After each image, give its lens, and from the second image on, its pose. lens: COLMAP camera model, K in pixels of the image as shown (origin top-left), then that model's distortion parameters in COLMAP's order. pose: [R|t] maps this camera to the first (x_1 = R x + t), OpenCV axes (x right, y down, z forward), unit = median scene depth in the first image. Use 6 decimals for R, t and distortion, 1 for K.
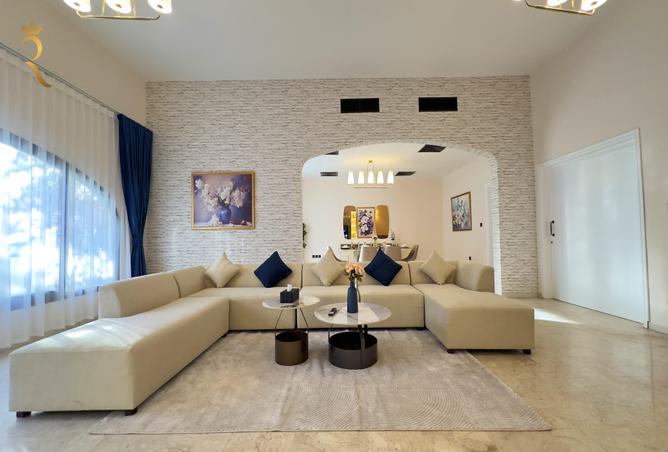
lens RADIAL K [[269.0, 0, 333.4], [0, 269.0, 227.1], [0, 0, 1]] dist [-0.004192, -0.000393]
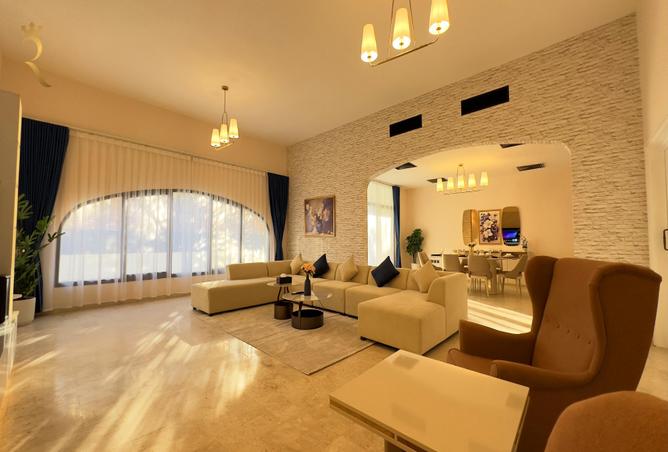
lens RADIAL K [[269.0, 0, 333.9], [0, 269.0, 226.4], [0, 0, 1]] dist [-0.004192, -0.000393]
pose [[0.733113, -0.019549, -0.679826, 0.638728], [0.013509, 0.999808, -0.014183, -0.027056], [0.679973, 0.001214, 0.733236, -0.013216]]
